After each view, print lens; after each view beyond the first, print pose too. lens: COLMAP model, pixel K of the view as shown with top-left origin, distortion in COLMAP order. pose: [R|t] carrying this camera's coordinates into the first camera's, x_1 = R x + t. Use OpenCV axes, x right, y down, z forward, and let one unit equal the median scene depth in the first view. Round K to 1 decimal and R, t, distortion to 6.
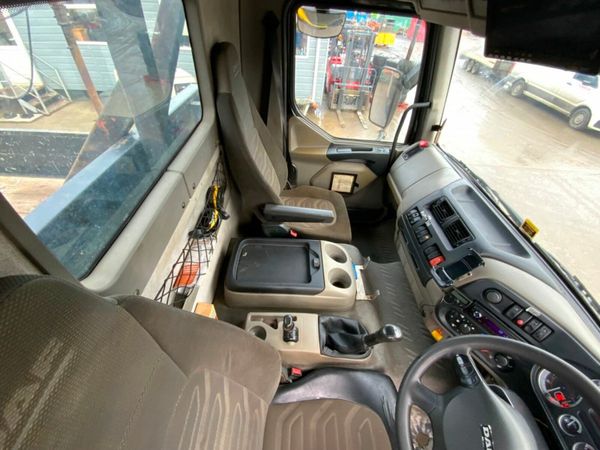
lens RADIAL K [[242.9, 0, 300.0], [0, 242.9, 225.0], [0, 0, 1]] dist [0.020001, -0.018345]
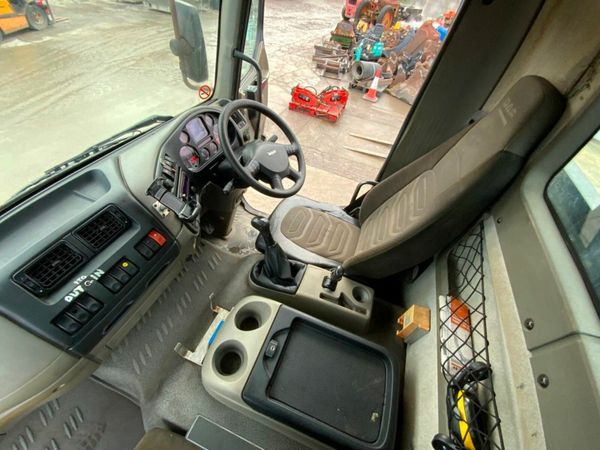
lens RADIAL K [[242.9, 0, 300.0], [0, 242.9, 225.0], [0, 0, 1]] dist [0.020001, -0.018345]
pose [[-0.917761, -0.385082, 0.097086, 0.068081], [0.106820, -0.003910, 0.994271, -0.537710], [-0.382496, 0.922874, 0.044723, 0.681648]]
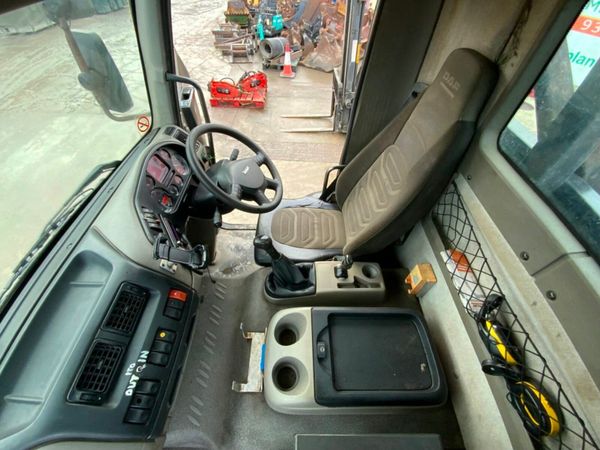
lens RADIAL K [[242.9, 0, 300.0], [0, 242.9, 225.0], [0, 0, 1]] dist [0.020001, -0.018345]
pose [[-0.994092, -0.067710, -0.084829, 0.235101], [-0.079953, -0.071735, 0.994214, -0.575560], [-0.073404, 0.995123, 0.065898, 0.637094]]
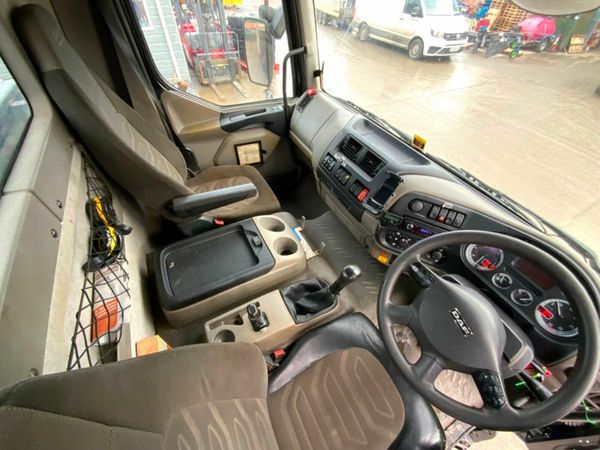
lens RADIAL K [[242.9, 0, 300.0], [0, 242.9, 225.0], [0, 0, 1]] dist [0.020001, -0.018345]
pose [[0.886926, -0.365215, 0.282807, -0.025605], [0.338045, 0.930445, 0.141412, 0.025162], [-0.314782, -0.029820, 0.948695, 0.074937]]
